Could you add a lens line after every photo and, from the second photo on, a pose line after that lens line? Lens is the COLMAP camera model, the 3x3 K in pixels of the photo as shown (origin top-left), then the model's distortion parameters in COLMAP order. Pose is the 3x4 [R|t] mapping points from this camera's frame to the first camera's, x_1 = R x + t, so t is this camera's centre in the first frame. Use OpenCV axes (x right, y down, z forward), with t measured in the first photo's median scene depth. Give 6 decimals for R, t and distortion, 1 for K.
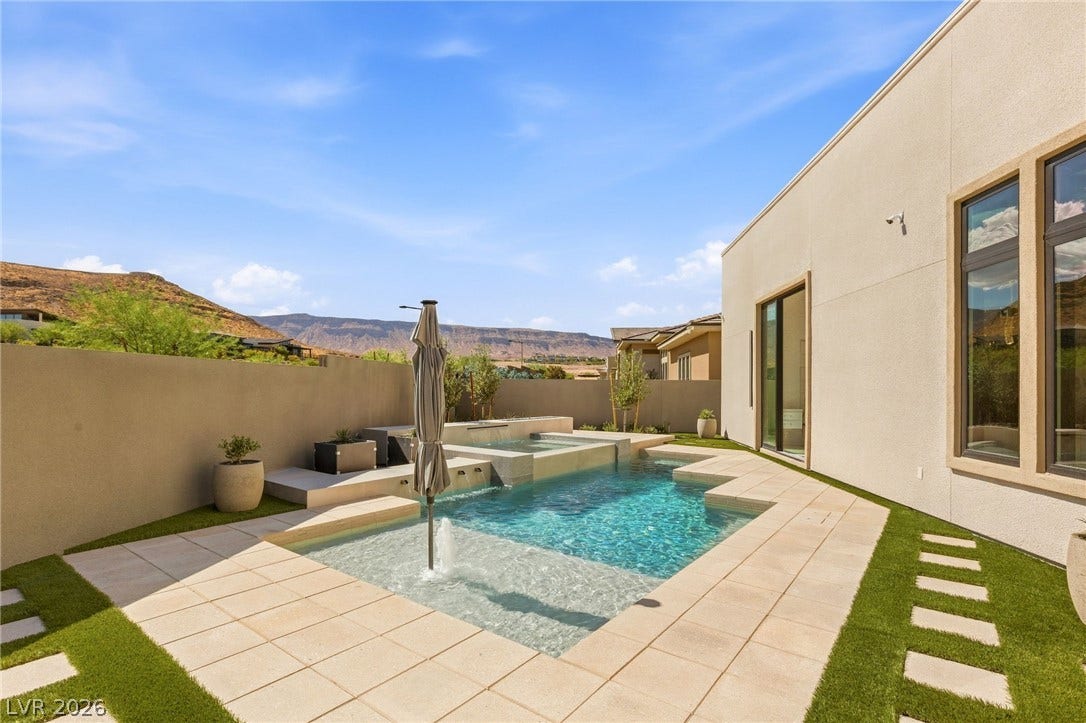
lens RADIAL K [[521.7, 0, 544.2], [0, 521.7, 379.7], [0, 0, 1]] dist [0.001178, -0.000465]
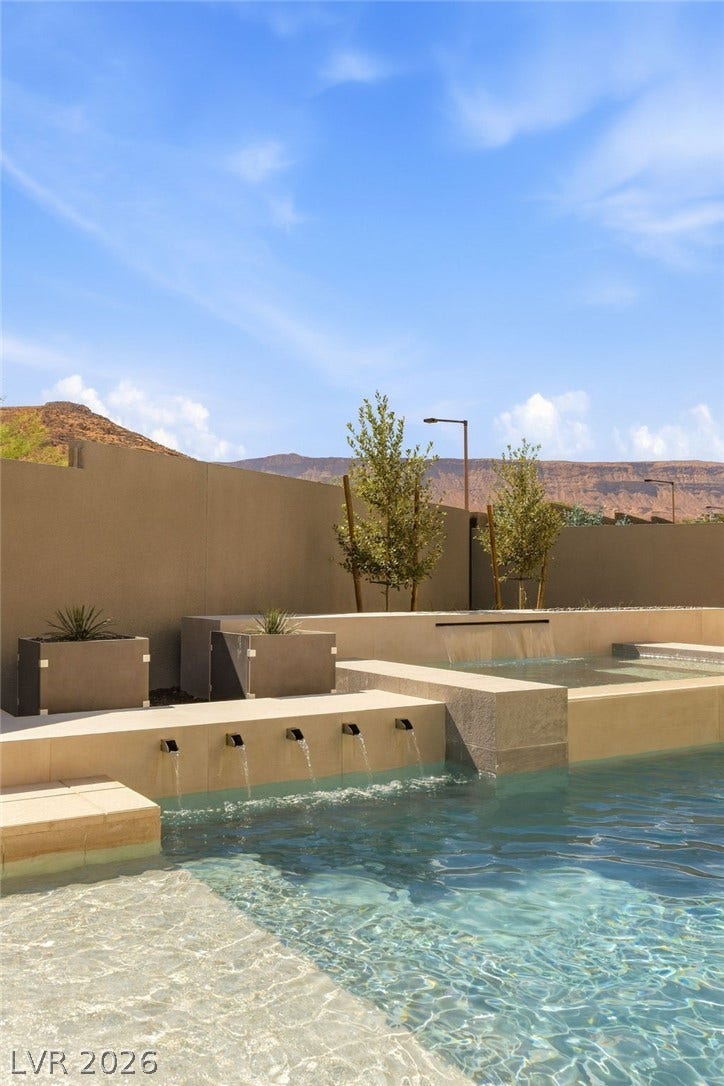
lens RADIAL K [[932.8, 0, 362.0], [0, 932.8, 543.0], [0, 0, 1]] dist [0.005100, 0.001010]
pose [[0.927333, -0.021052, -0.373644, 0.089127], [0.010724, 0.999501, -0.029696, 0.062954], [0.374083, 0.023531, 0.927097, 0.368825]]
